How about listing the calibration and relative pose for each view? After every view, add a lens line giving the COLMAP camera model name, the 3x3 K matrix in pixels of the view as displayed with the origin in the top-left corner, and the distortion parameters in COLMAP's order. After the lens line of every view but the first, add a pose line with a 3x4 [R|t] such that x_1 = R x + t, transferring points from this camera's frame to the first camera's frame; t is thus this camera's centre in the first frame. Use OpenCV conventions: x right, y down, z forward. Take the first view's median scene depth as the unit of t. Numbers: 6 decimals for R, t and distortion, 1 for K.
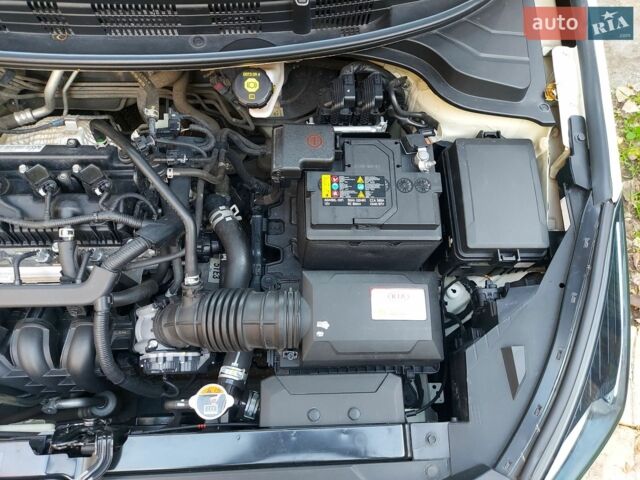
lens RADIAL K [[467.6, 0, 319.5], [0, 467.6, 240.5], [0, 0, 1]] dist [0.024360, -0.010992]
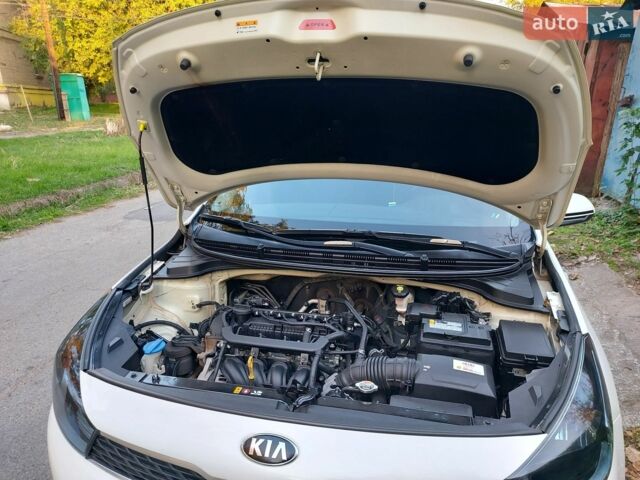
lens RADIAL K [[467.6, 0, 323.1], [0, 467.6, 240.0], [0, 0, 1]] dist [0.024360, -0.010992]
pose [[0.965667, 0.019520, -0.259047, 0.081202], [-0.217657, 0.605154, -0.765777, 1.361642], [0.141816, 0.795869, 0.588626, -0.591690]]
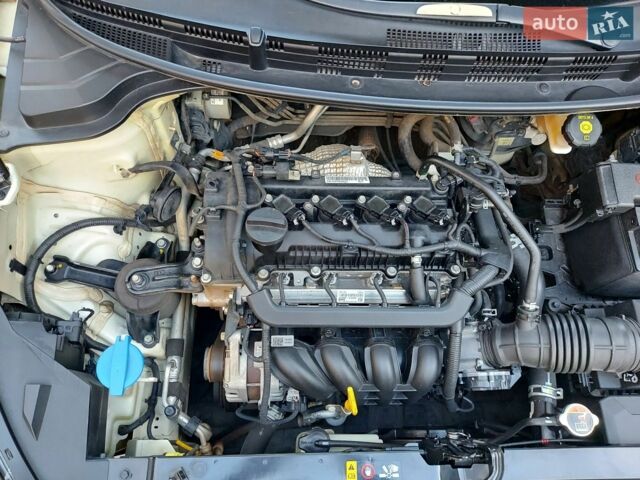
lens RADIAL K [[467.6, 0, 318.7], [0, 467.6, 240.3], [0, 0, 1]] dist [0.024360, -0.010992]
pose [[0.999740, 0.020220, 0.010496, -0.773003], [-0.020039, 0.999652, -0.017128, -0.037915], [-0.010839, 0.016913, 0.999798, -0.085281]]
